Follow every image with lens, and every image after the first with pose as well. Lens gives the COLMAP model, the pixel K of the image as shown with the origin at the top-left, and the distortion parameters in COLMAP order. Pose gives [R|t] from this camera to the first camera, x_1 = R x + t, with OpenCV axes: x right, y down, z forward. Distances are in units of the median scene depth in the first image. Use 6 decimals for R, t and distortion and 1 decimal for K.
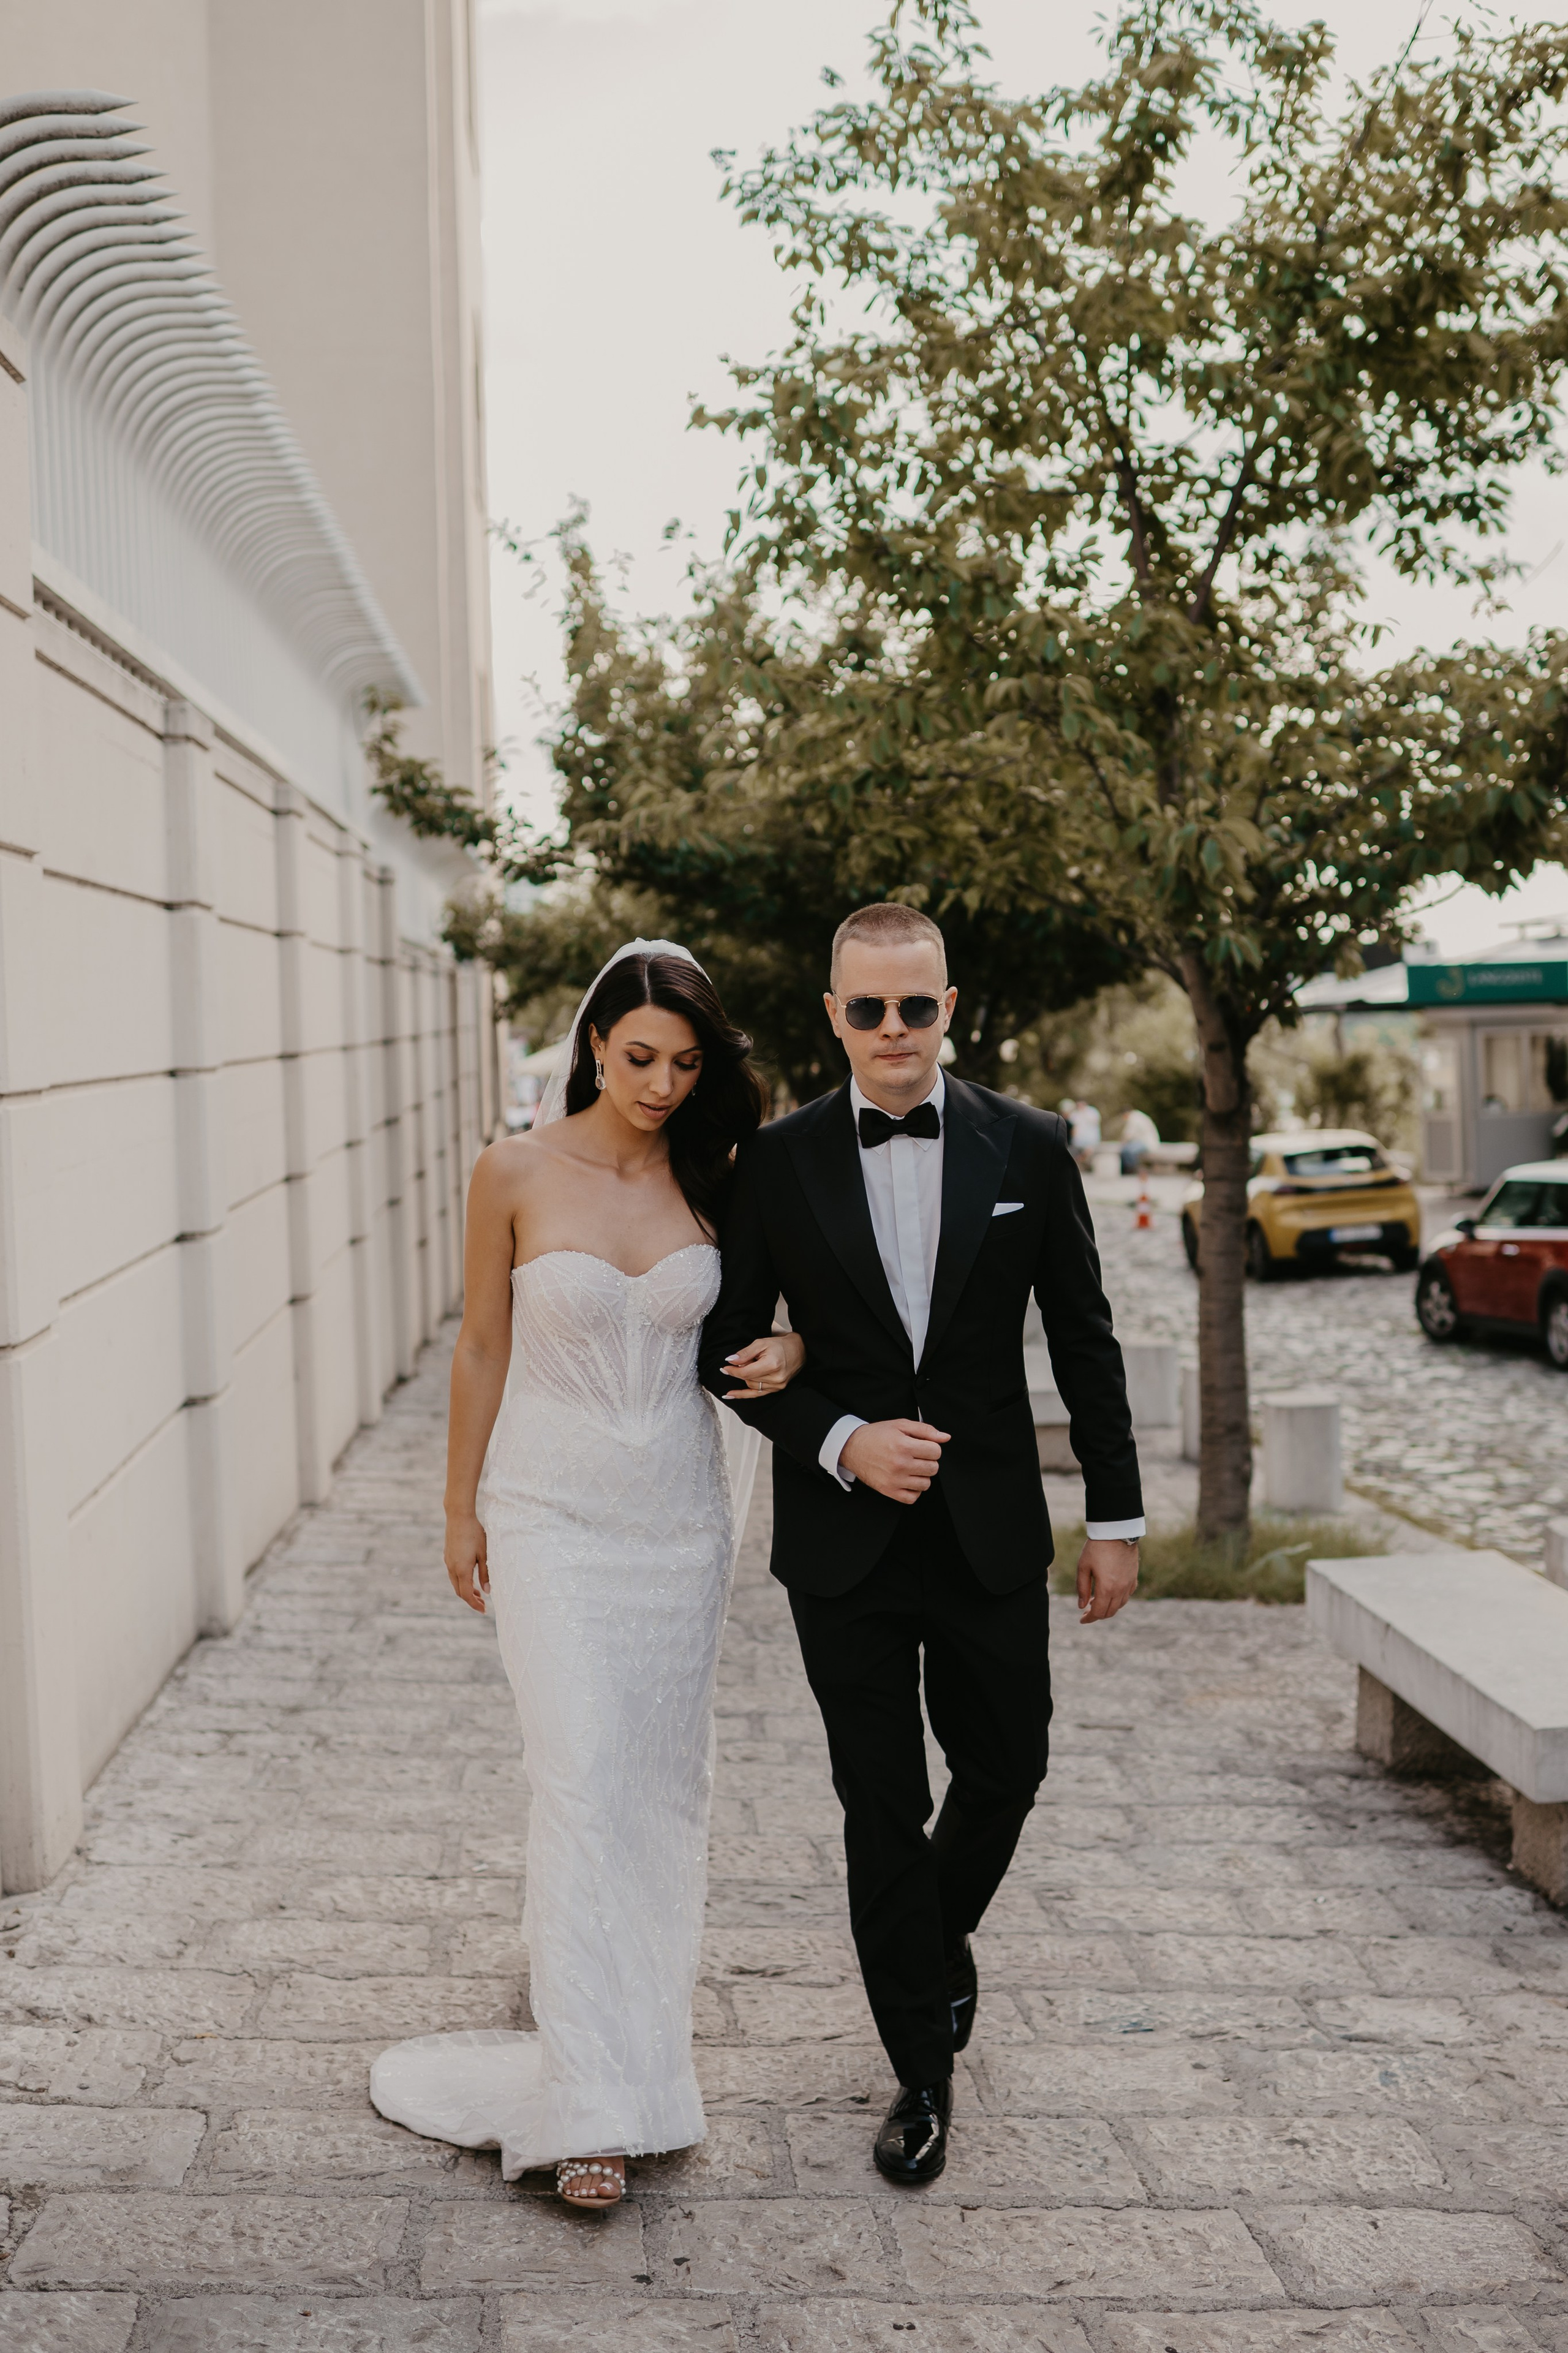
lens RADIAL K [[2396.2, 0, 893.7], [0, 2396.2, 1125.3], [0, 0, 1]] dist [-0.064433, 0.006237]
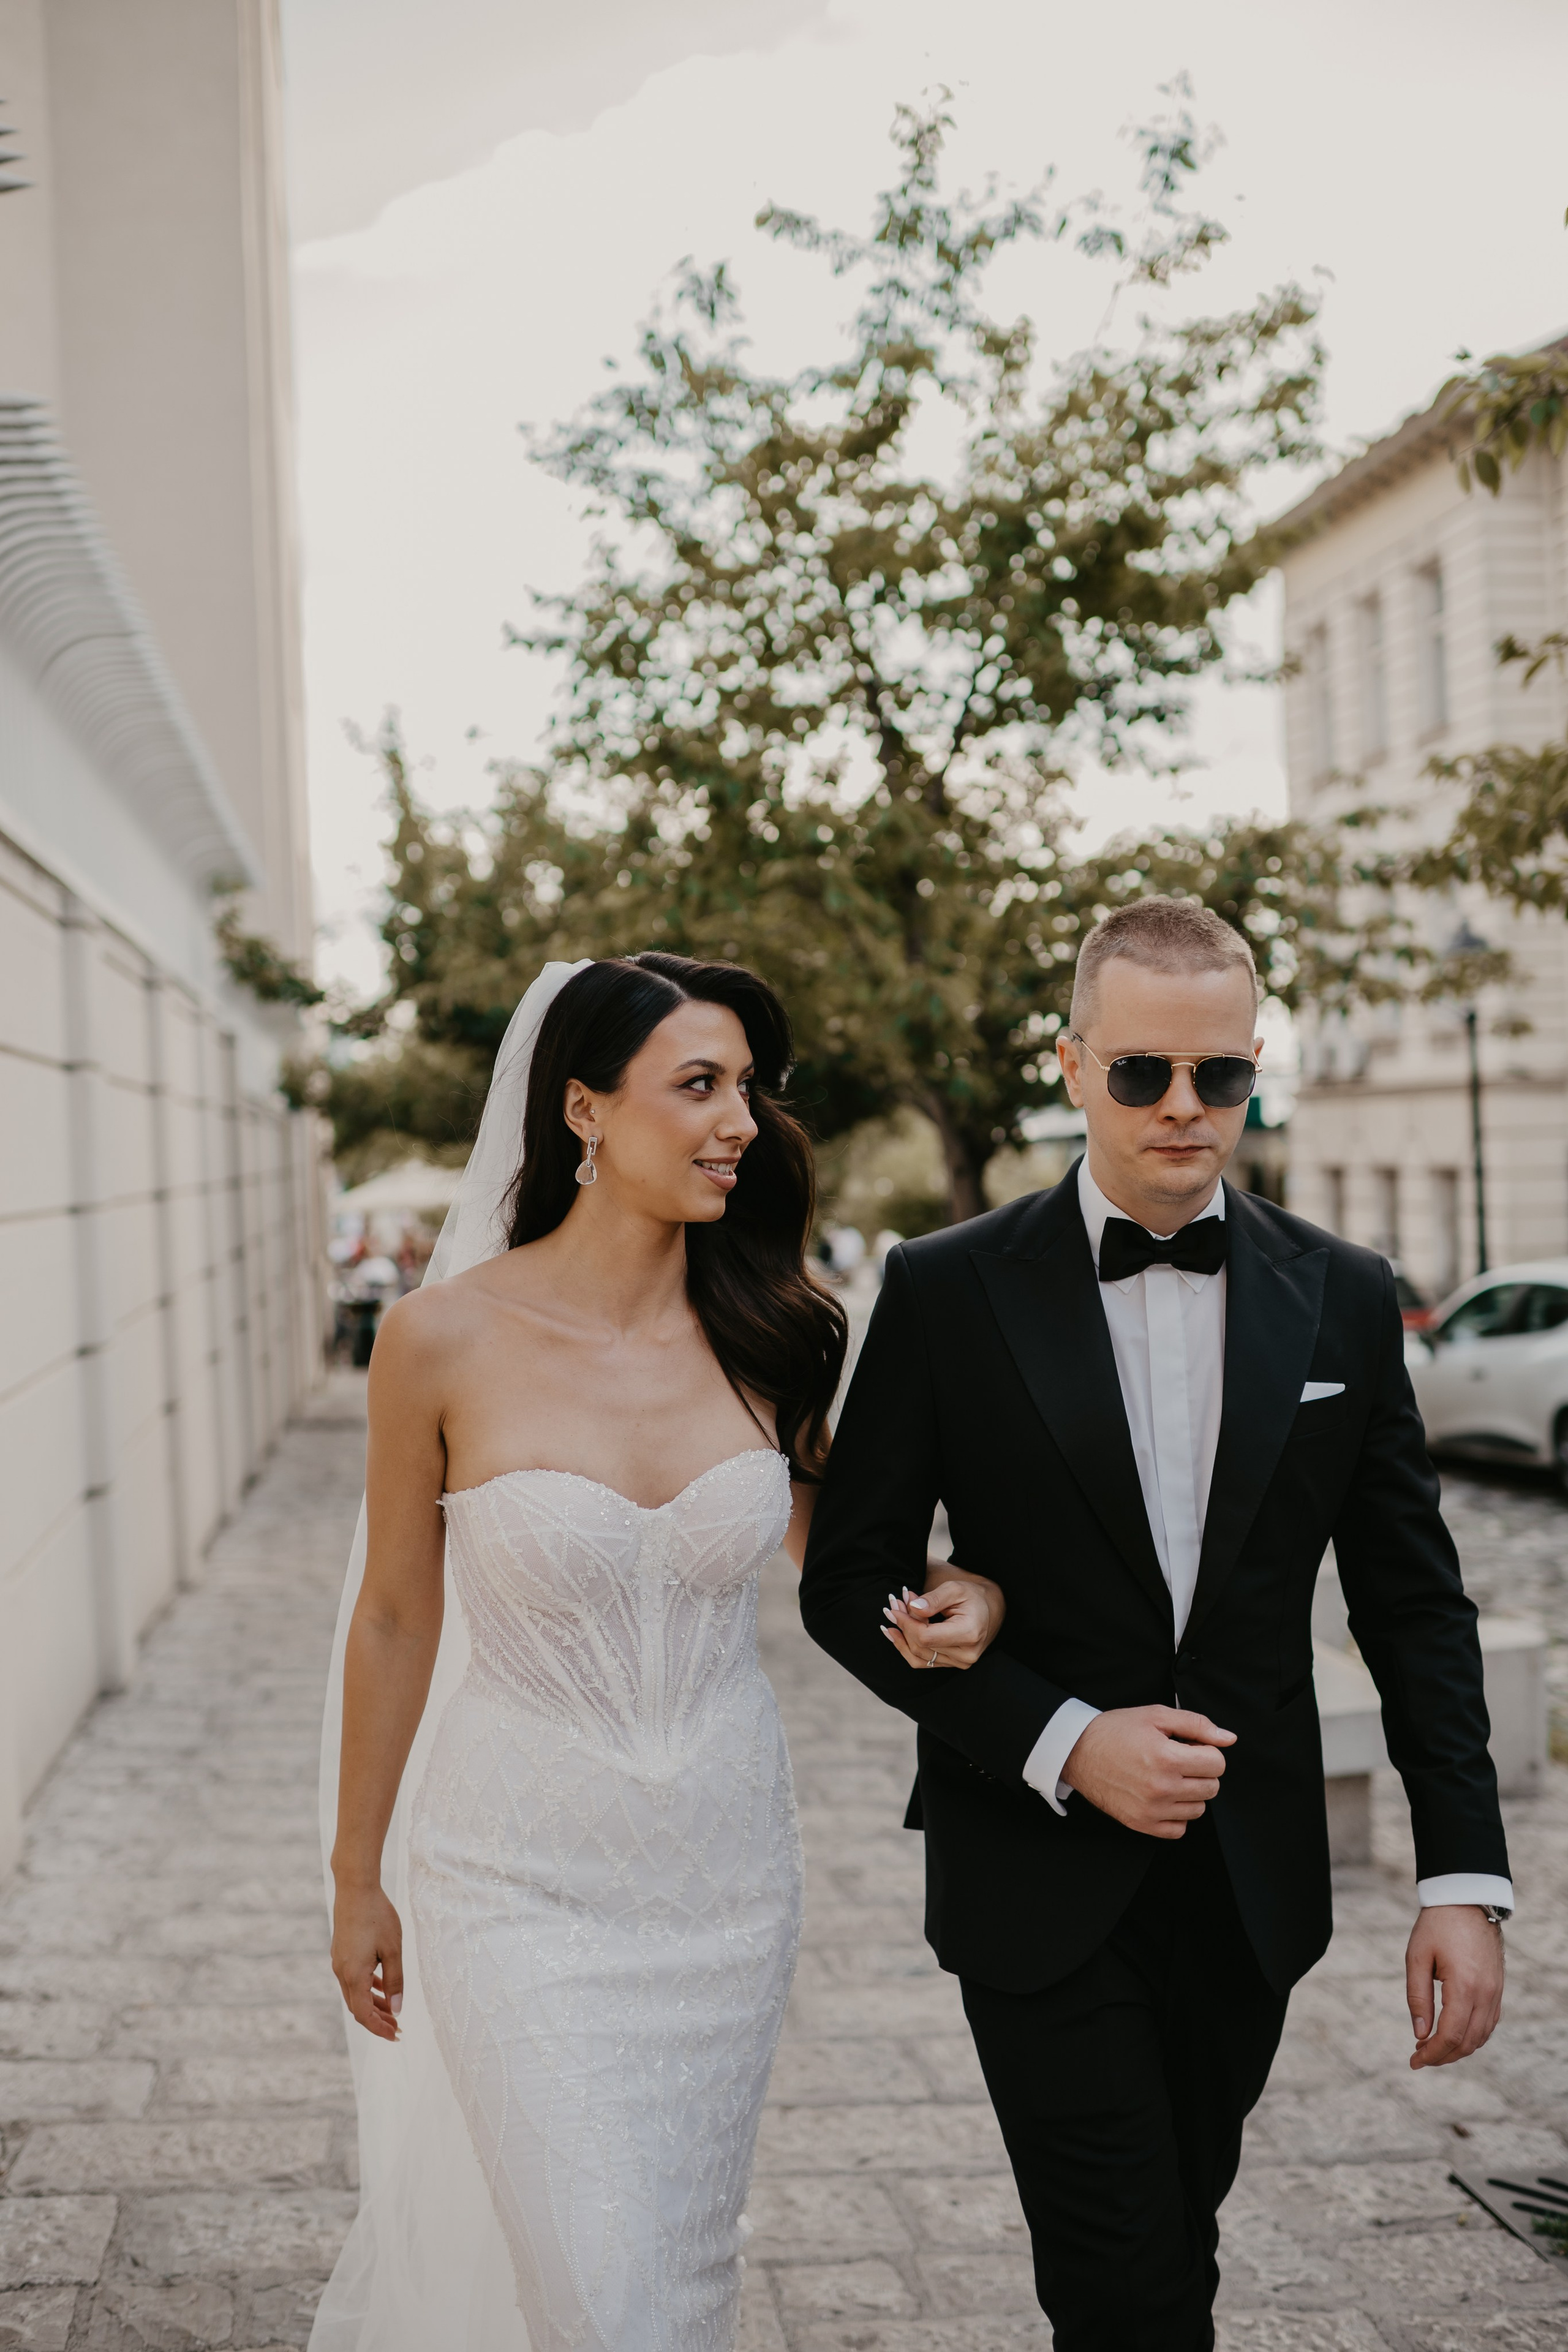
lens RADIAL K [[2394.5, 0, 794.5], [0, 2394.5, 1185.7], [0, 0, 1]] dist [-0.113936, 0.141058]
pose [[0.997538, -0.021103, 0.066873, -0.025611], [0.023514, 0.999094, -0.035472, 0.014695], [-0.066064, 0.036957, 0.997131, -0.171045]]
